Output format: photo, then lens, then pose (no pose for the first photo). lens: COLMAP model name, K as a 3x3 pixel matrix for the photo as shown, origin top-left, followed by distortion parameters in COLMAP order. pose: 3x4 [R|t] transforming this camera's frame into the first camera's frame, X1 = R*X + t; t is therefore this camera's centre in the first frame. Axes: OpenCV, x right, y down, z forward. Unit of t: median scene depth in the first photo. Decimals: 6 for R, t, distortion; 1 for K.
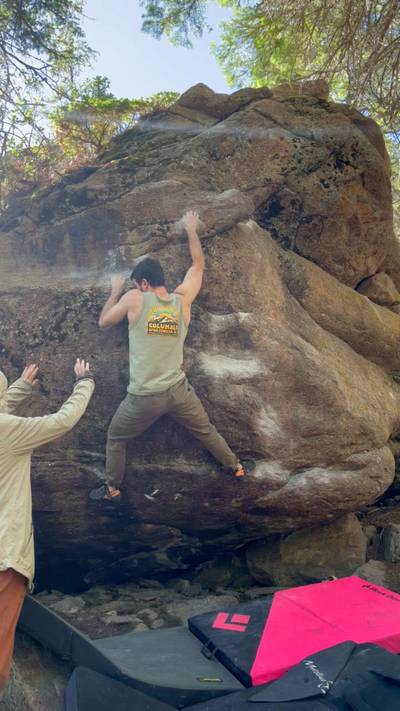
lens RADIAL K [[588.7, 0, 200.5], [0, 588.7, 355.3], [0, 0, 1]] dist [0.044283, 0.020947]
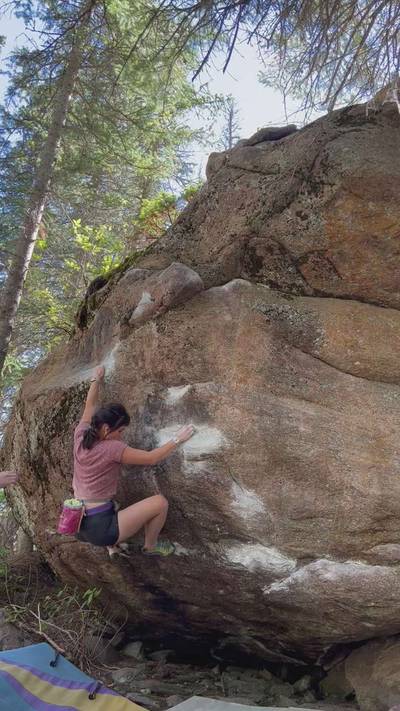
lens RADIAL K [[607.9, 0, 201.1], [0, 607.9, 358.0], [0, 0, 1]] dist [0.100239, -0.152390]
pose [[0.707157, -0.152956, -0.690314, 0.707082], [0.096581, 0.988066, -0.119992, 0.004001], [0.700429, 0.018182, 0.713490, 0.283809]]
